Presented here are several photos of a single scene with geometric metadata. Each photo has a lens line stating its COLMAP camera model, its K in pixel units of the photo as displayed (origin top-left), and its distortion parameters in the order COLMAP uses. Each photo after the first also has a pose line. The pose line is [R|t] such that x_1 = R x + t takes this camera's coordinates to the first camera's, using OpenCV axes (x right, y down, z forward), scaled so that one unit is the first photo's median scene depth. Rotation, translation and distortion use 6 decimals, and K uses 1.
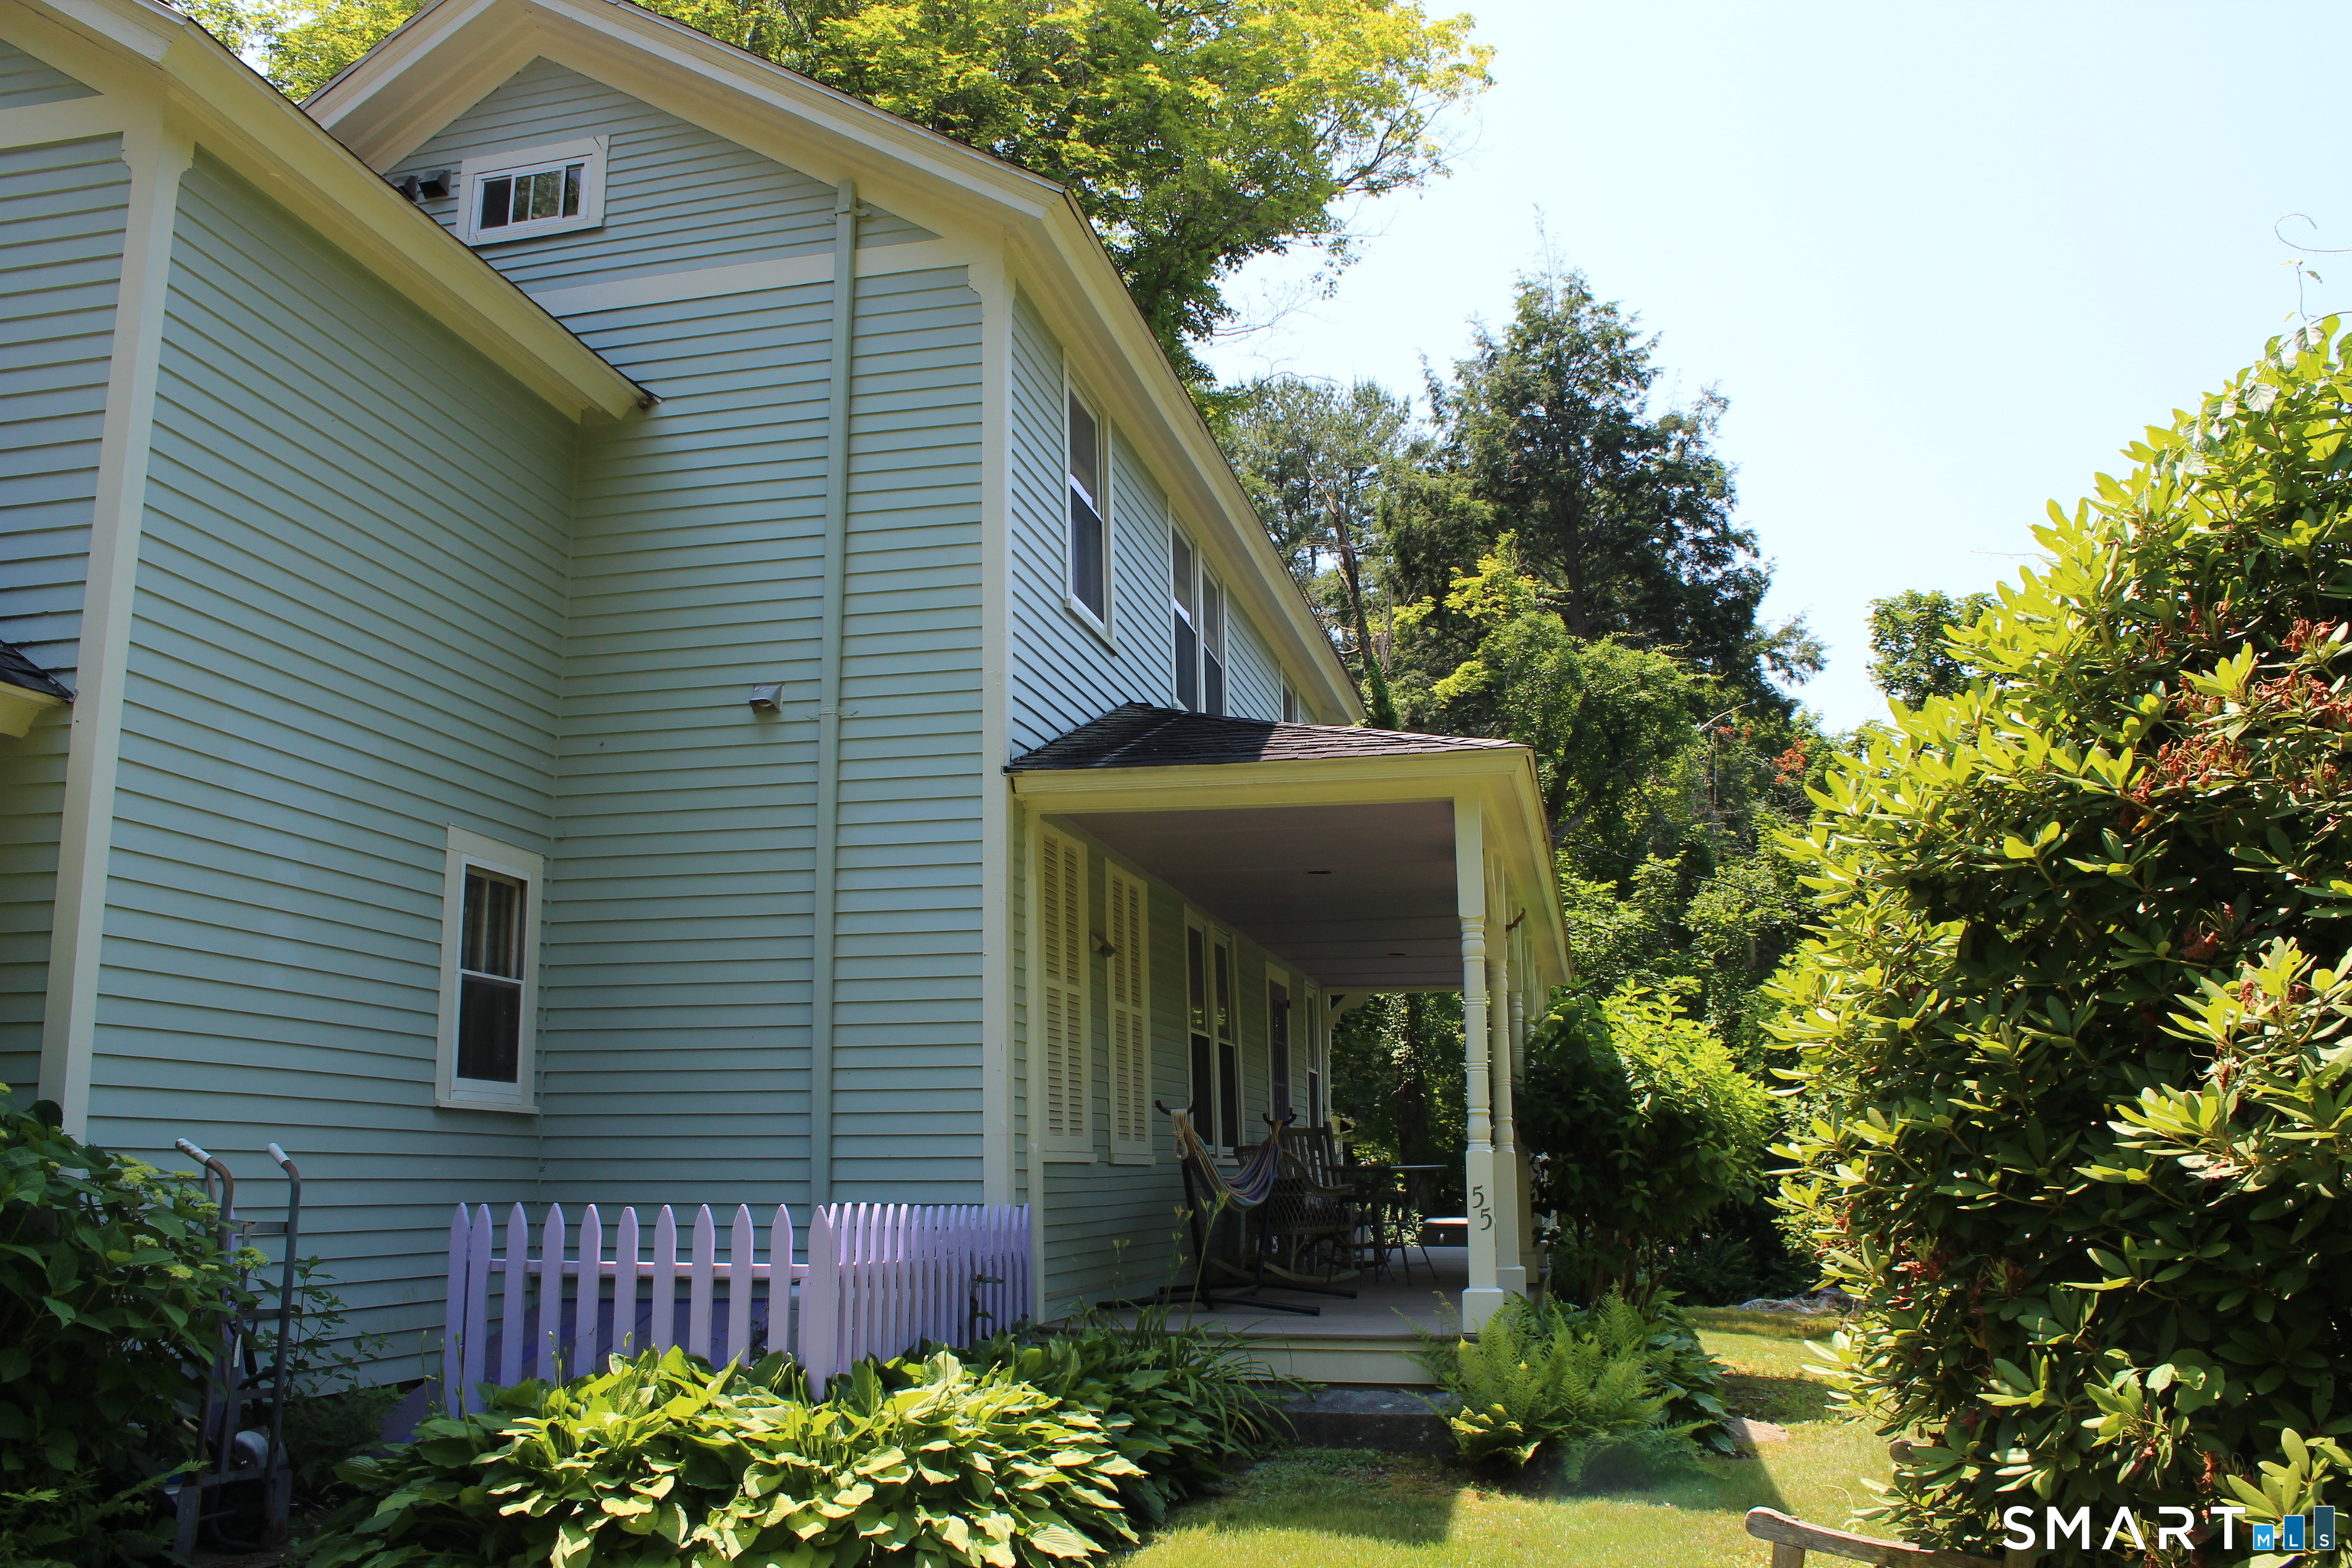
lens RADIAL K [[1965.4, 0, 1176.0], [0, 1965.4, 784.0], [0, 0, 1]] dist [-0.154882, 0.177708]
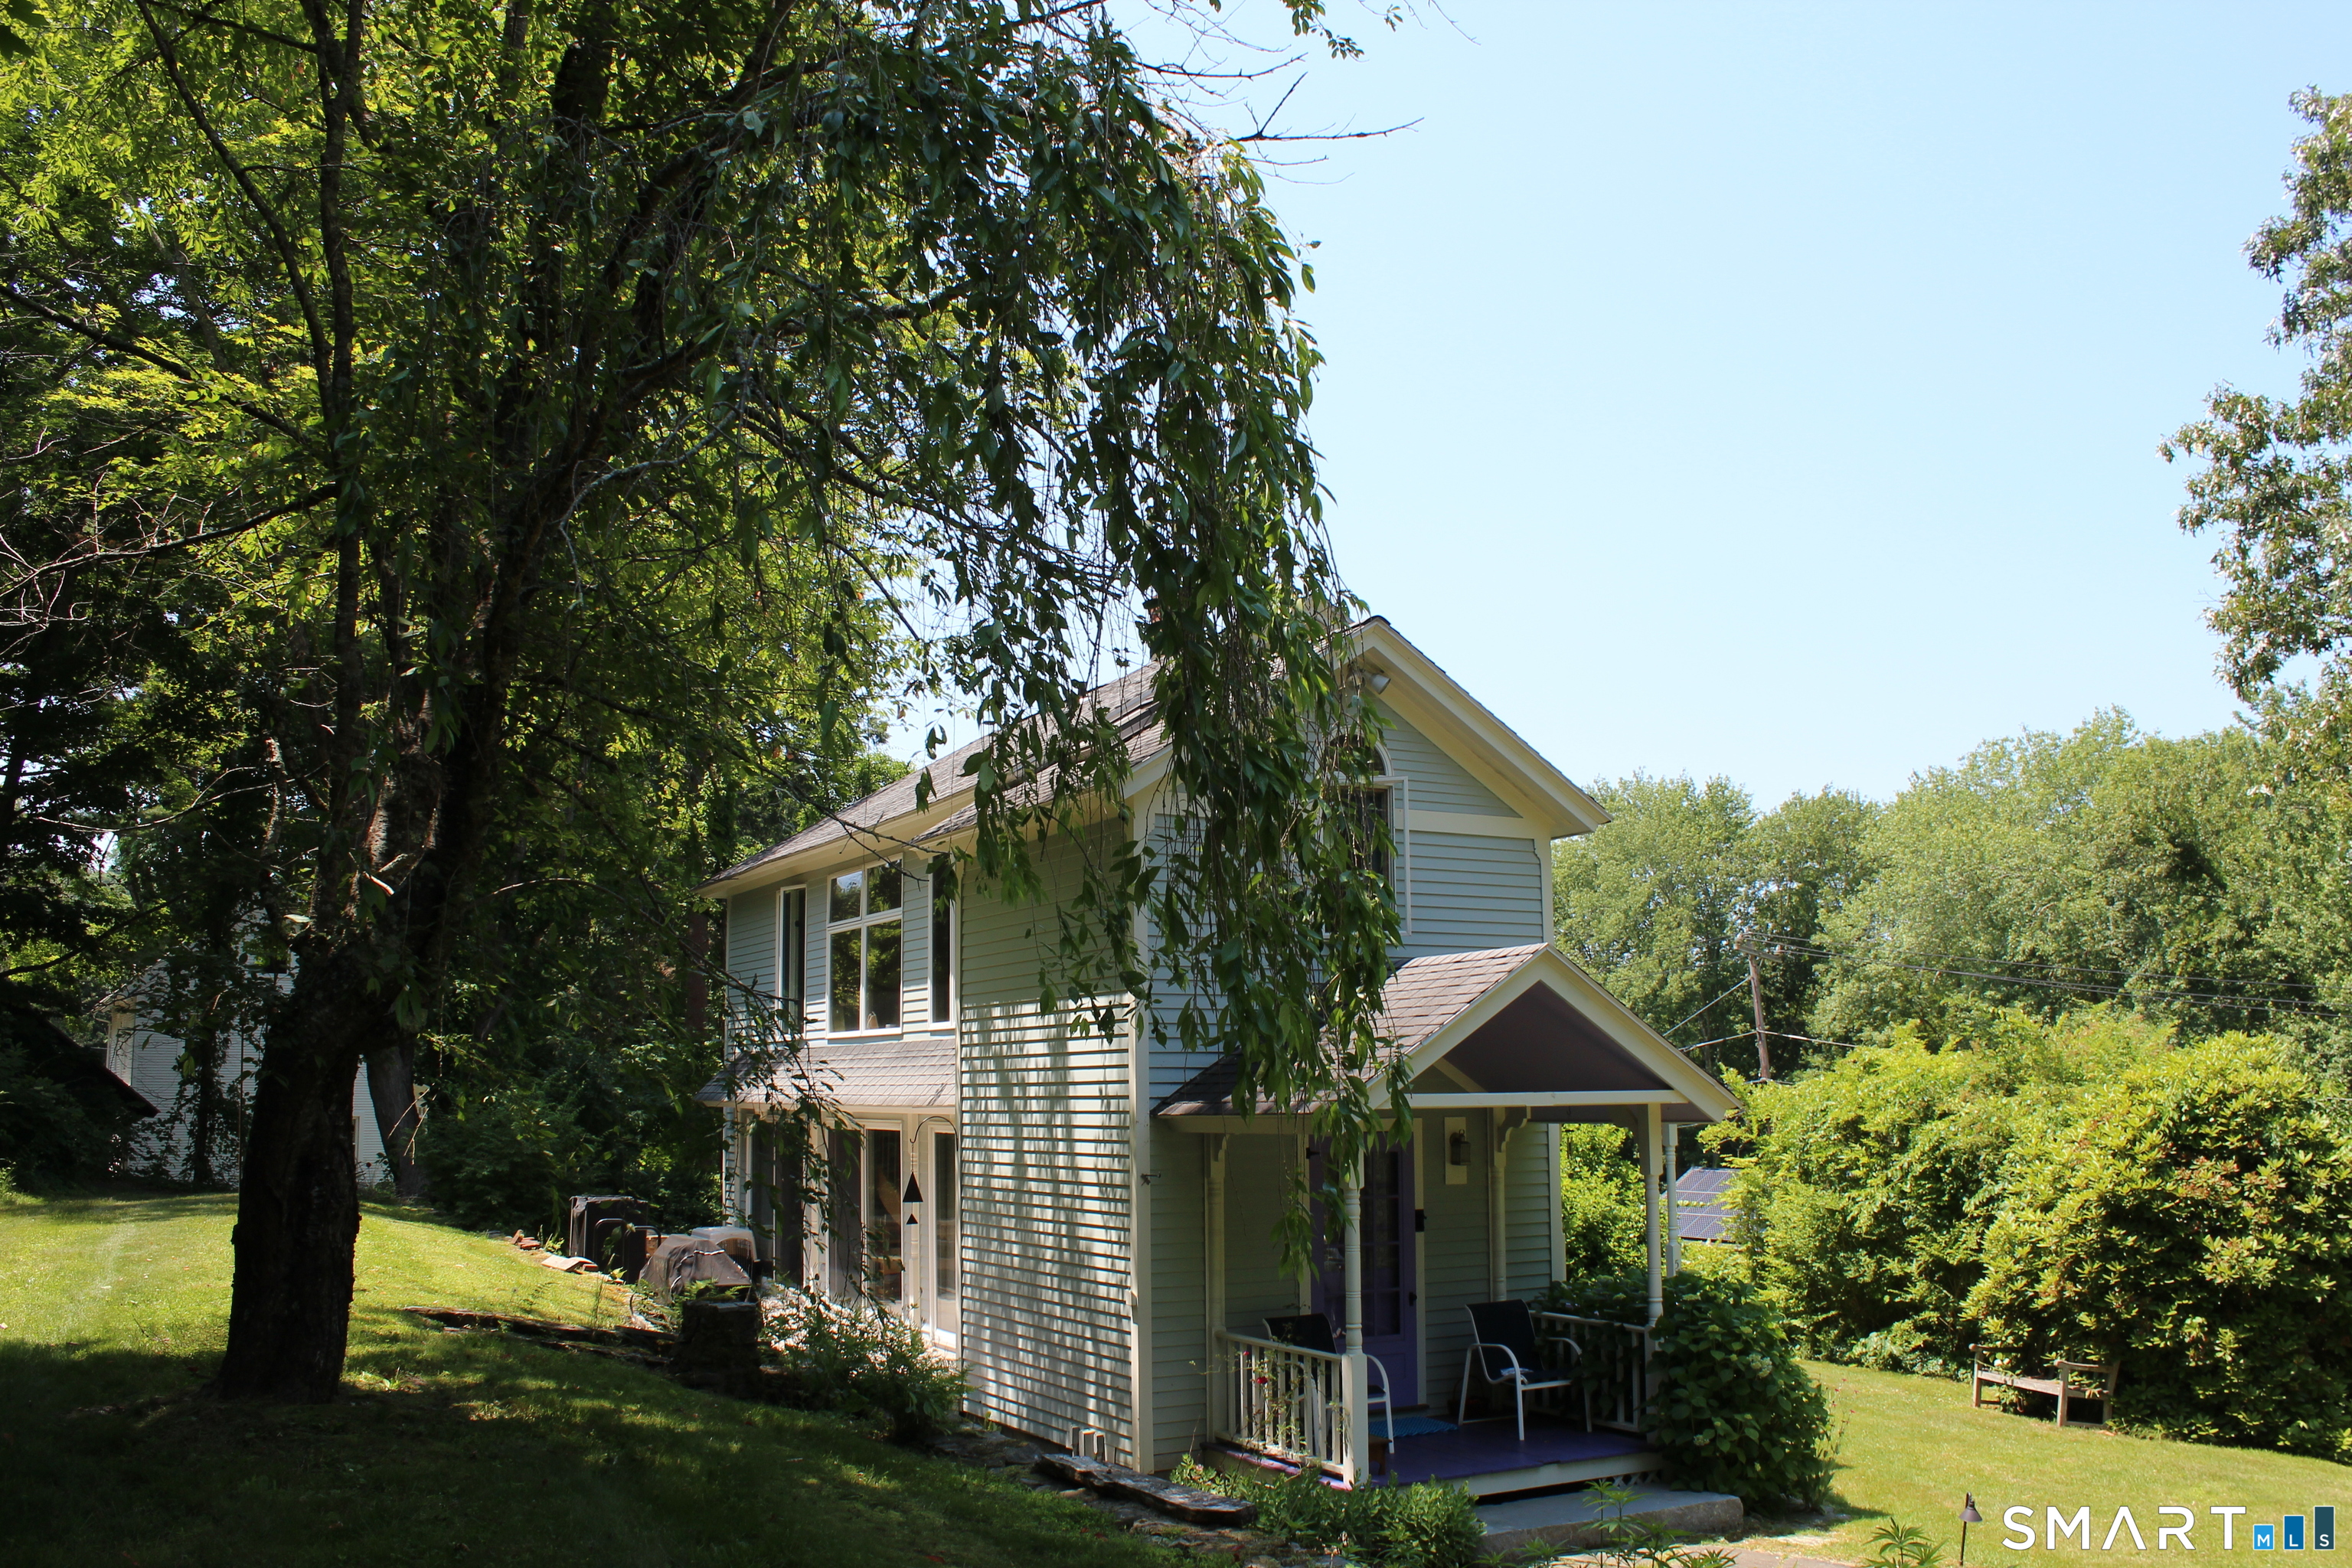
lens RADIAL K [[1945.1, 0, 1178.5], [0, 1945.1, 797.0], [0, 0, 1]] dist [-0.169740, 0.147780]
pose [[0.762966, 0.101291, 0.638454, -0.430584], [-0.127754, 0.991795, -0.004680, -0.061453], [-0.633689, -0.077994, 0.769646, -0.085596]]
